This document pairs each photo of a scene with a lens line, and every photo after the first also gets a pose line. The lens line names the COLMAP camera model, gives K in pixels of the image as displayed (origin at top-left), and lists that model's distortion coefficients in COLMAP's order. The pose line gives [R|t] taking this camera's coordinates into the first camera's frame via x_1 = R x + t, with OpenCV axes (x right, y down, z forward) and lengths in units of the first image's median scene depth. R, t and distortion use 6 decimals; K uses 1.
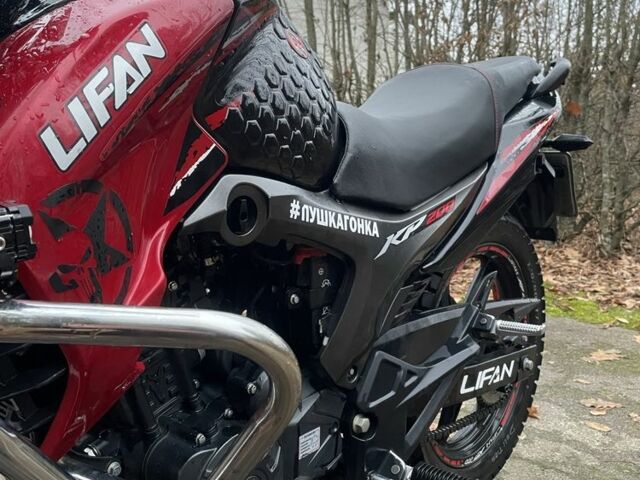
lens RADIAL K [[641.1, 0, 320.0], [0, 641.1, 240.0], [0, 0, 1]] dist [0.139891, -0.276730]
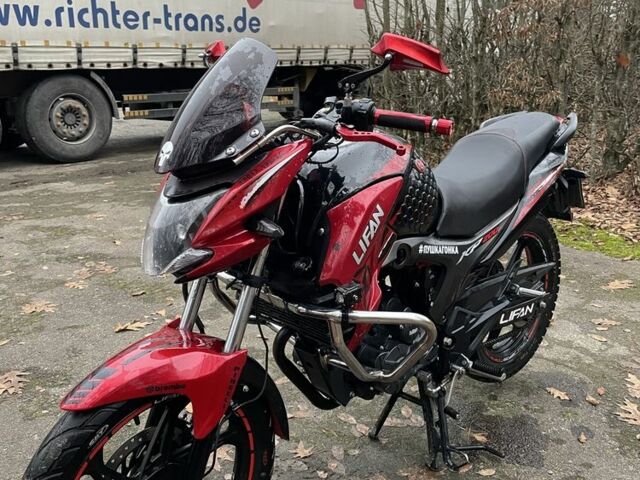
lens RADIAL K [[641.1, 0, 320.0], [0, 641.1, 240.0], [0, 0, 1]] dist [0.139891, -0.276730]
pose [[0.996006, 0.000007, -0.089288, -0.124118], [0.013501, 0.988490, 0.150685, -0.275832], [0.088261, -0.151288, 0.984541, -0.798730]]
